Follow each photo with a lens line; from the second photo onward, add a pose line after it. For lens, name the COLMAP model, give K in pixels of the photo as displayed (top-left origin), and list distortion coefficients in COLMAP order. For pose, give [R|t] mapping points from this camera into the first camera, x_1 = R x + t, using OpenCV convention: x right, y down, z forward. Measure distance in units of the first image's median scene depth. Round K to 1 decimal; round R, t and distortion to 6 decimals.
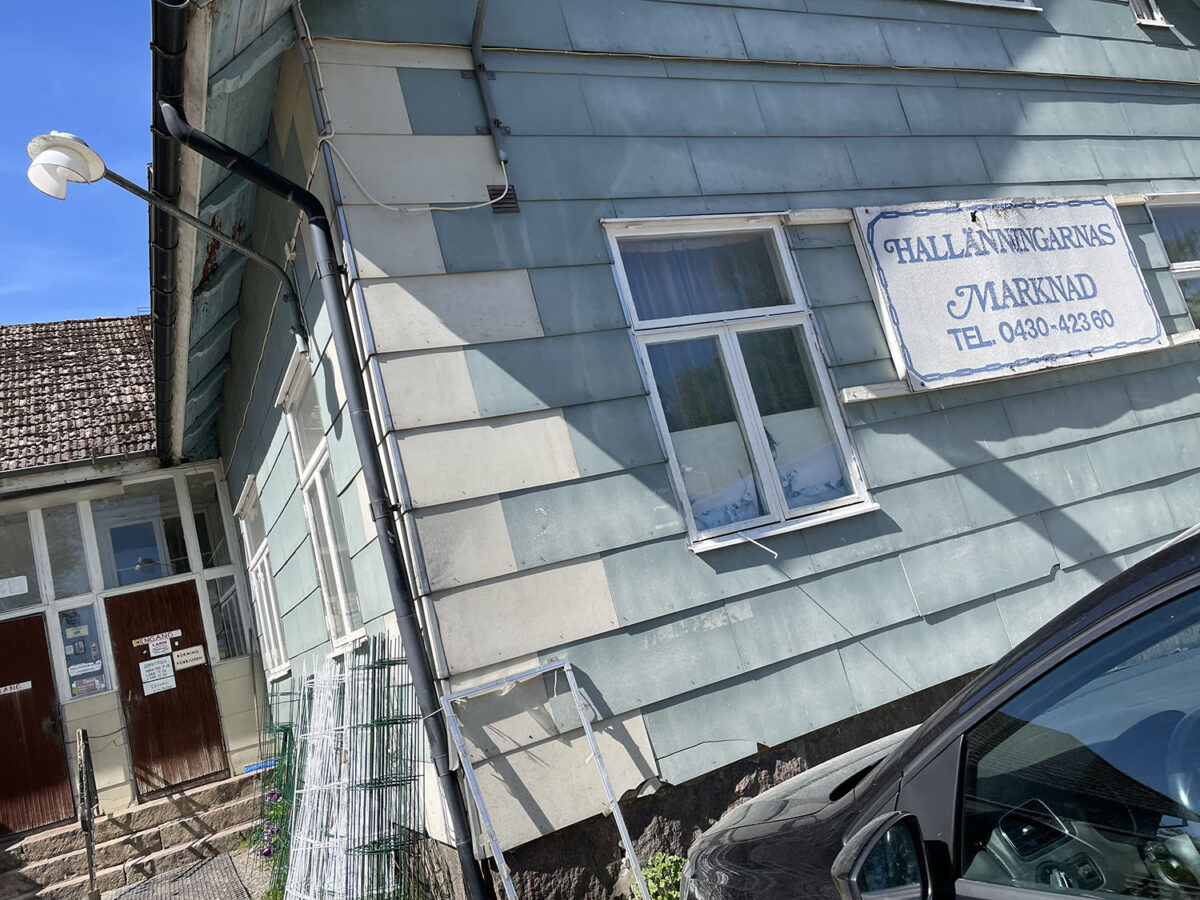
lens RADIAL K [[905.1, 0, 600.8], [0, 905.1, 453.0], [0, 0, 1]] dist [0.109507, -0.133987]
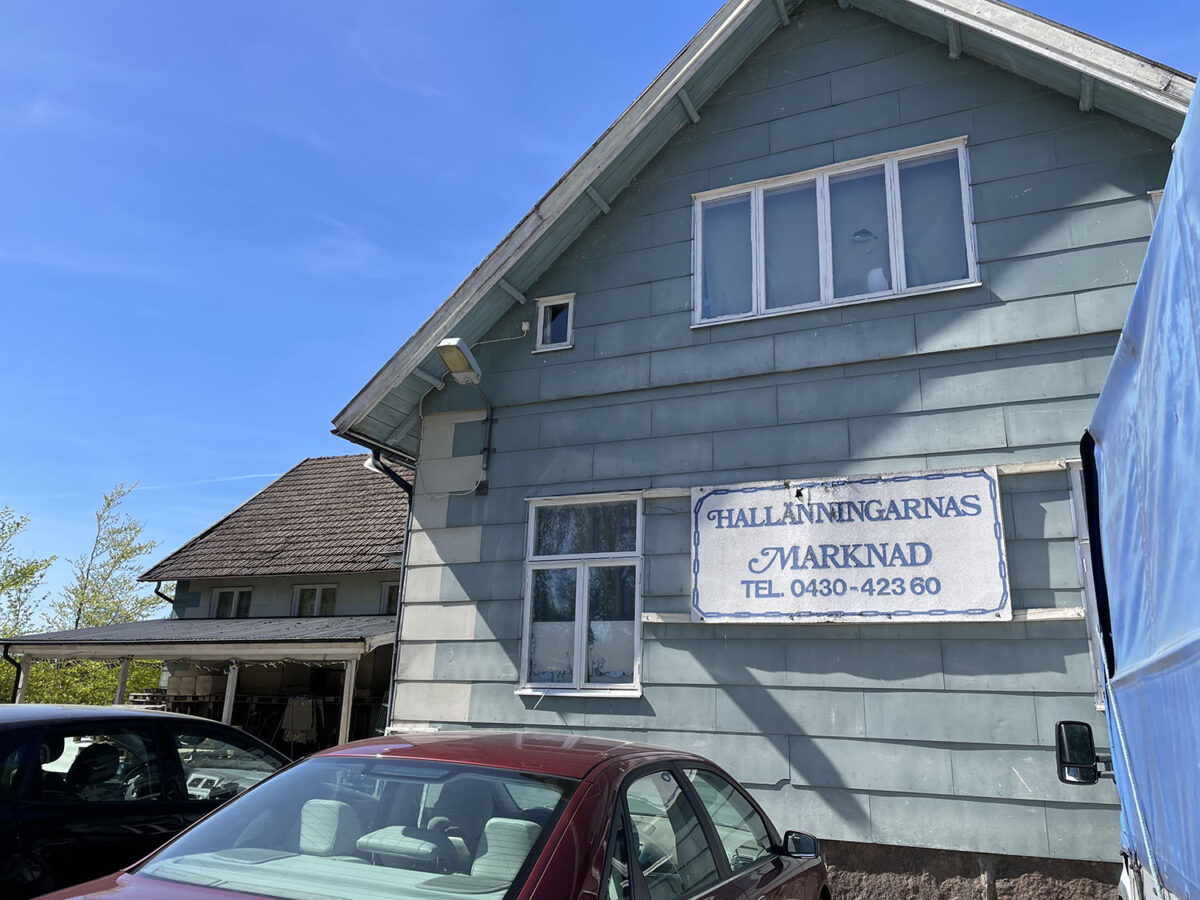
lens RADIAL K [[905.1, 0, 600.8], [0, 905.1, 453.0], [0, 0, 1]] dist [0.109507, -0.133987]
pose [[0.614460, 0.059564, -0.786696, 1.281249], [-0.063859, 0.997629, 0.025657, -0.339625], [0.786359, 0.034472, 0.616807, -0.006757]]
